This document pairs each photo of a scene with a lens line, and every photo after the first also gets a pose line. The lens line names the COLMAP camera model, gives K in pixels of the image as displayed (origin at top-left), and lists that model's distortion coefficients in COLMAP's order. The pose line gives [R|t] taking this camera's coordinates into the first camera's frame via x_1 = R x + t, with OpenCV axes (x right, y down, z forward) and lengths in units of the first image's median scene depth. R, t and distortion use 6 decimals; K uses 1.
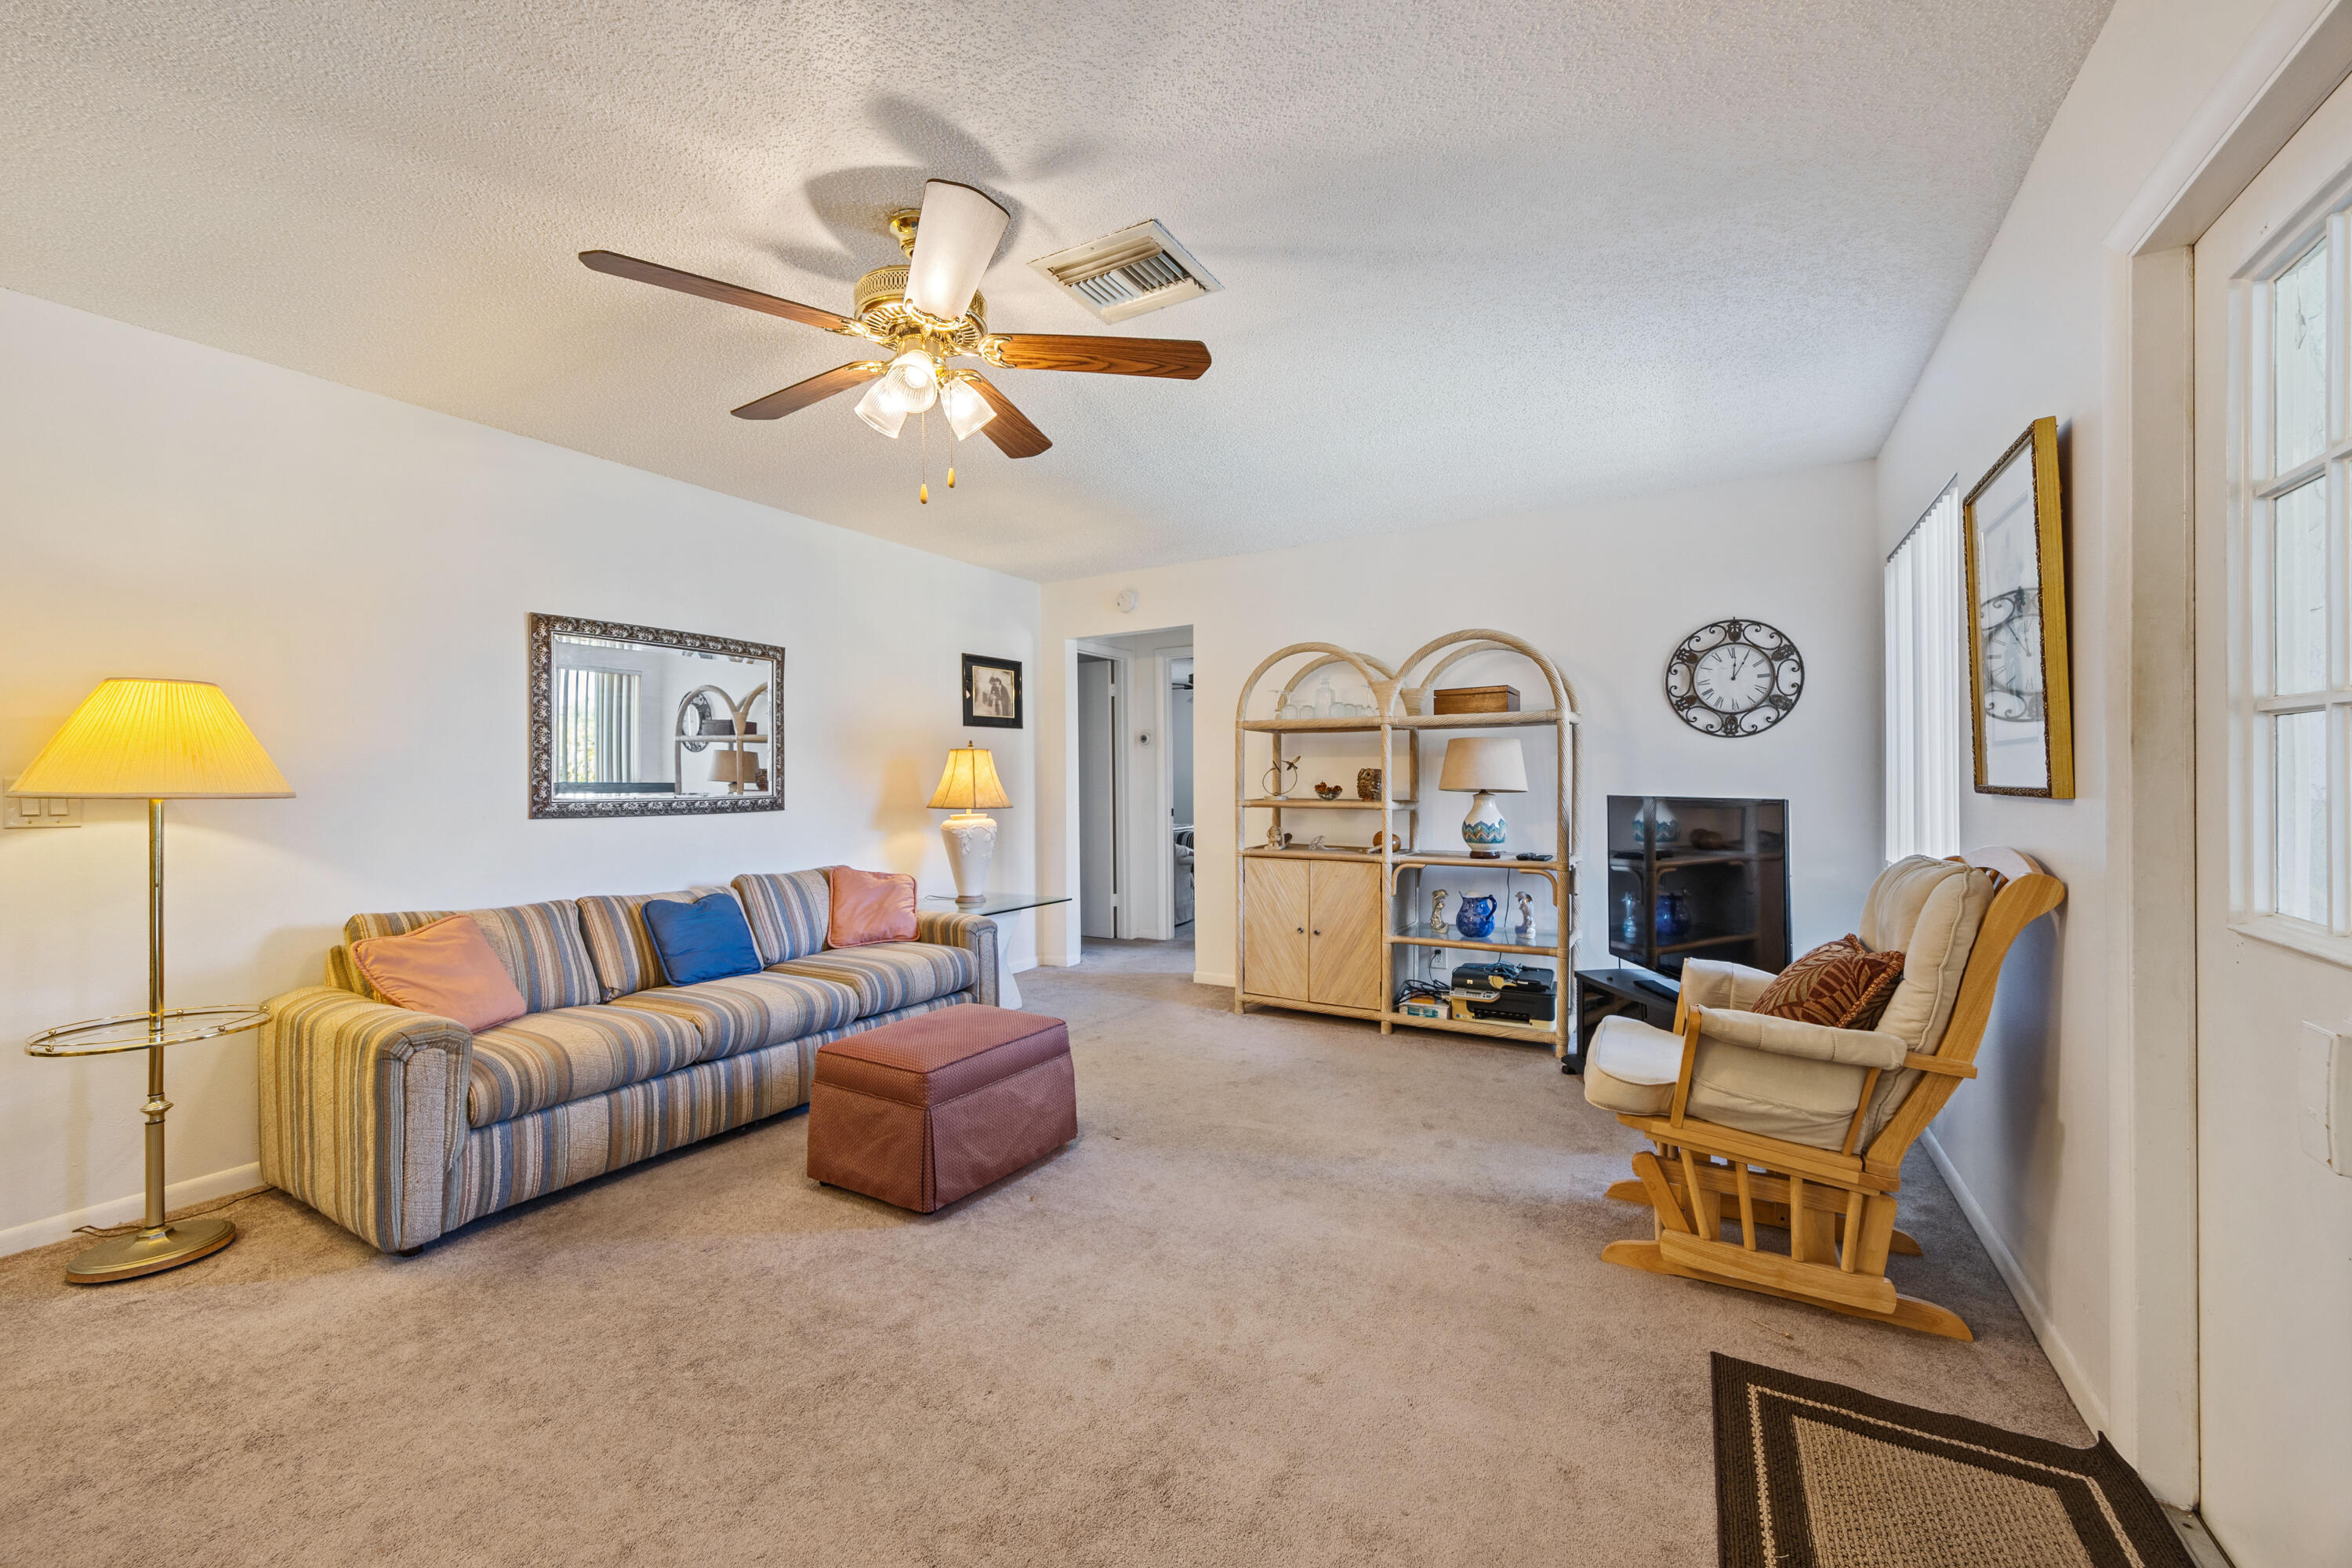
lens RADIAL K [[916.5, 0, 1180.7], [0, 916.5, 779.4], [0, 0, 1]] dist [0.000491, 0.000125]
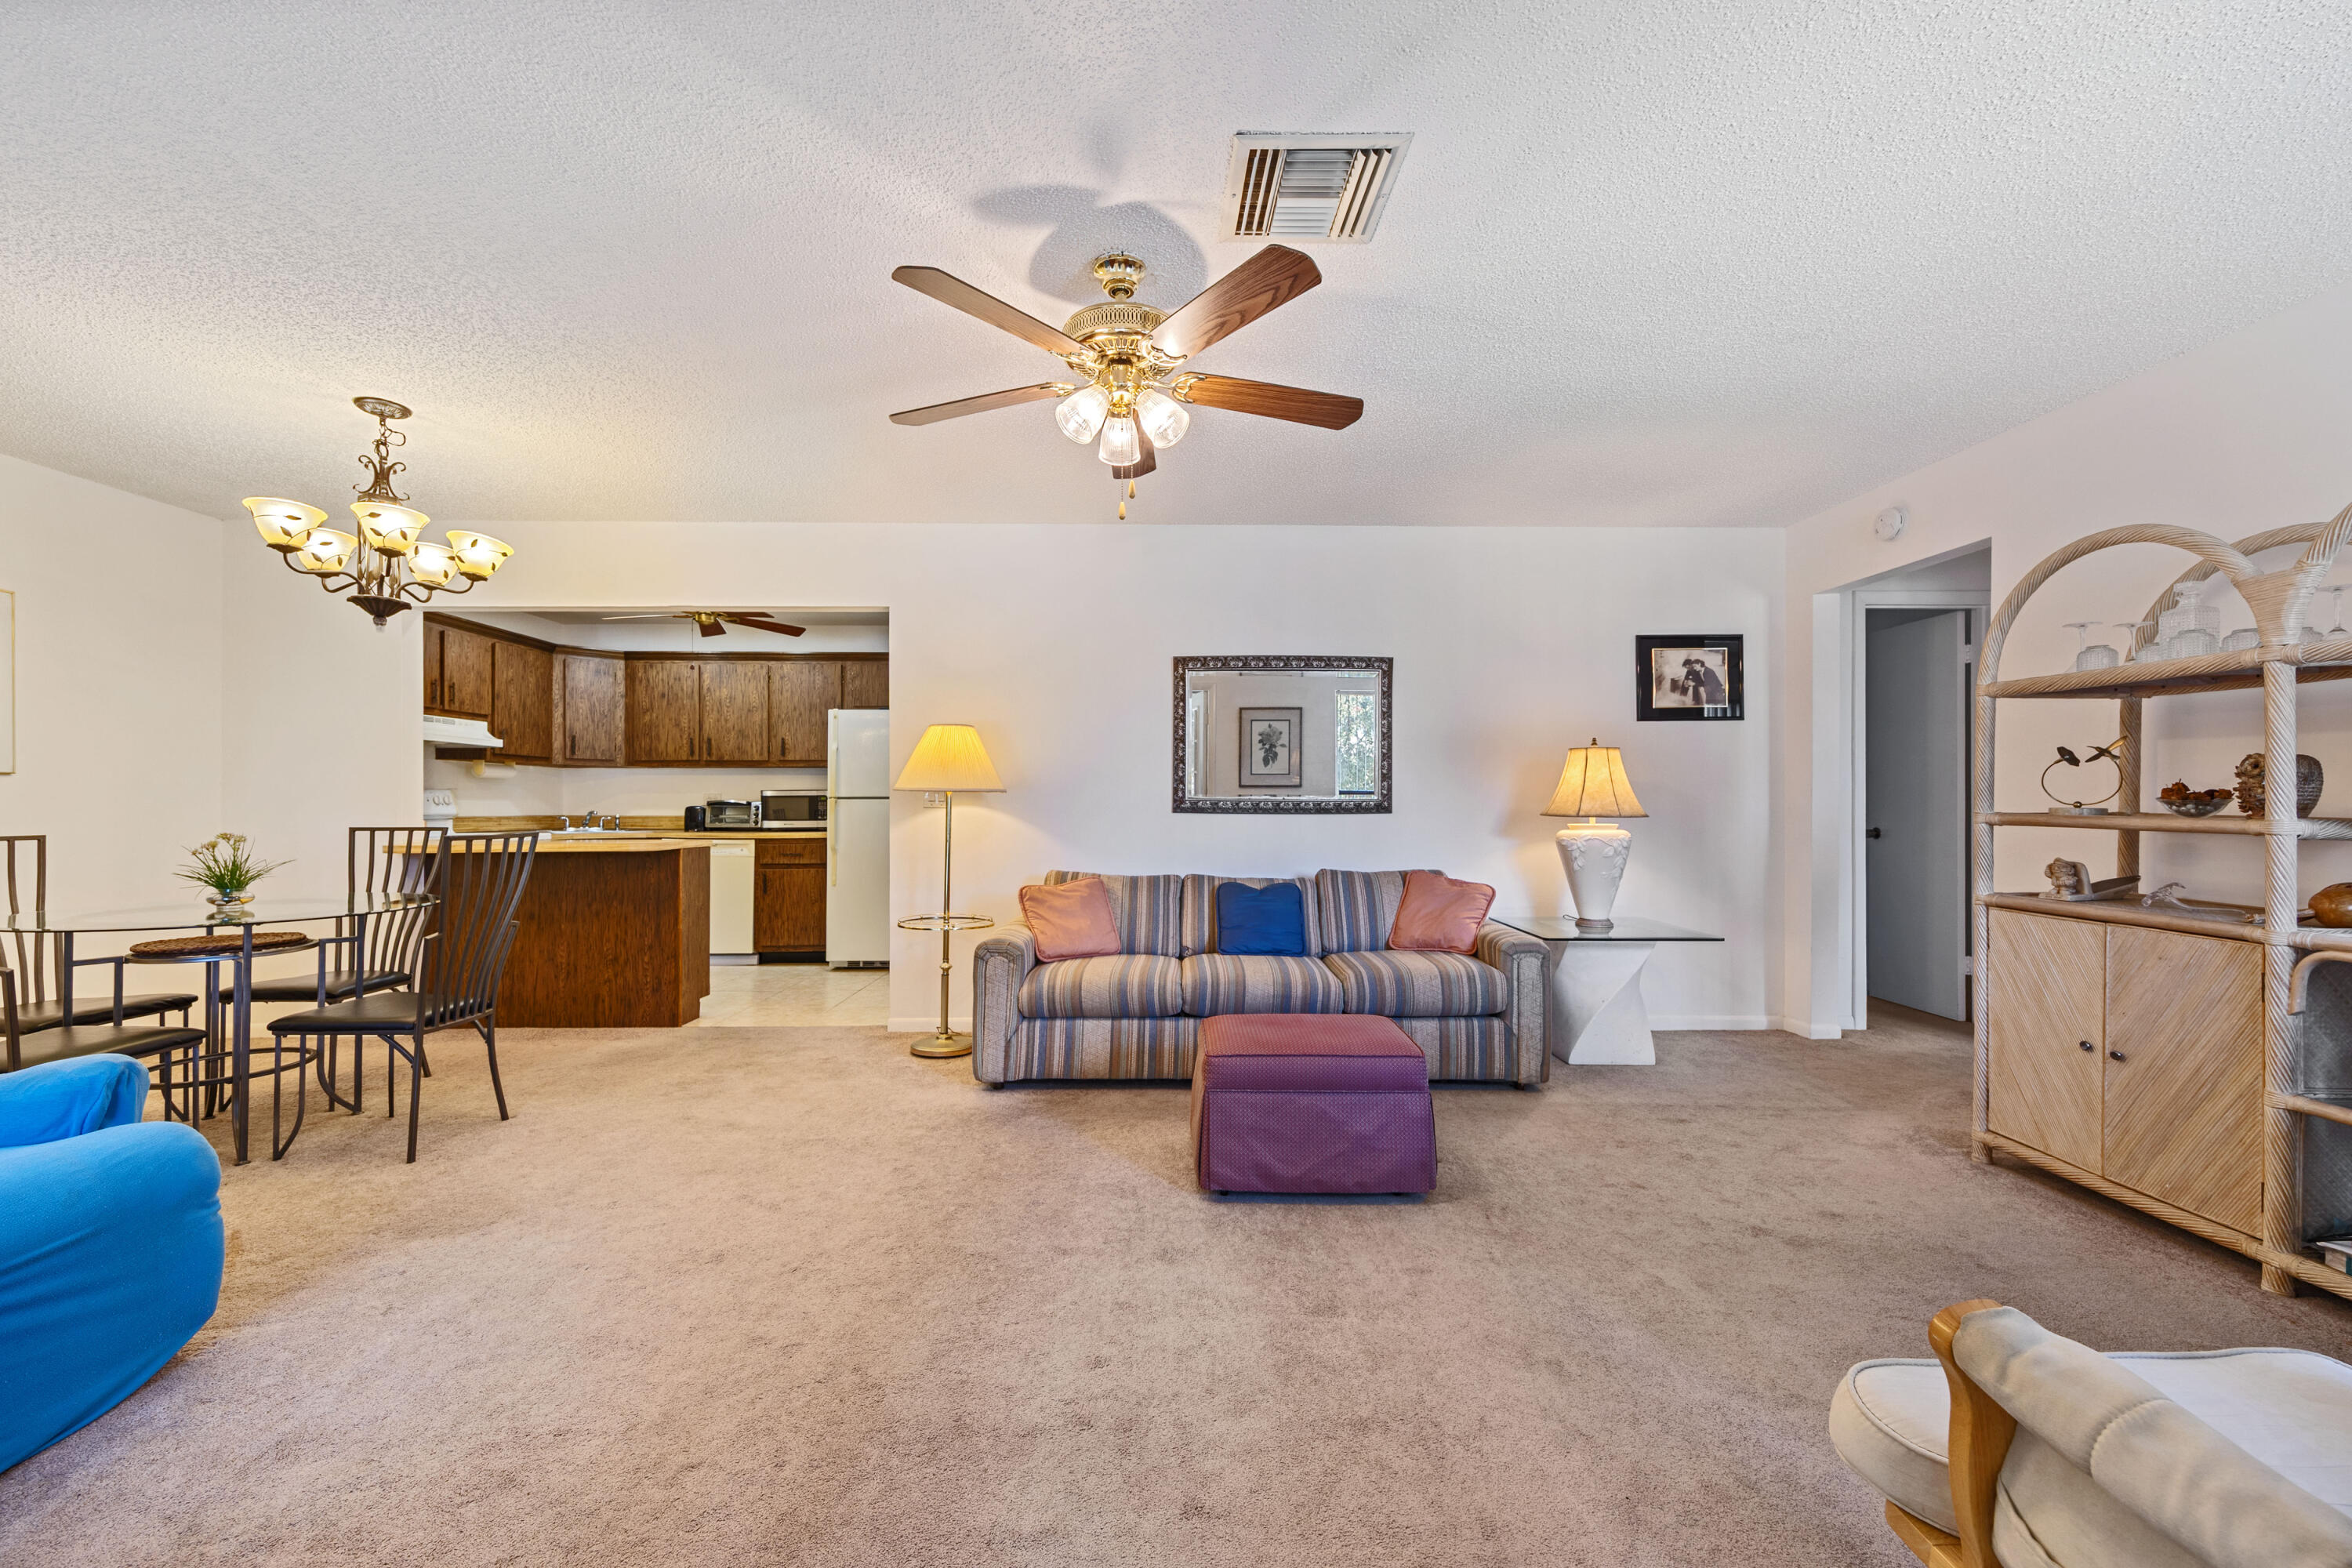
lens RADIAL K [[933.3, 0, 1169.8], [0, 933.3, 794.4], [0, 0, 1]] dist [0.001536, 0.000355]
pose [[0.516566, 0.001404, -0.856246, 0.438875], [-0.003018, 0.999995, -0.000181, 0.016589], [0.856242, 0.002677, 0.516568, 0.297486]]
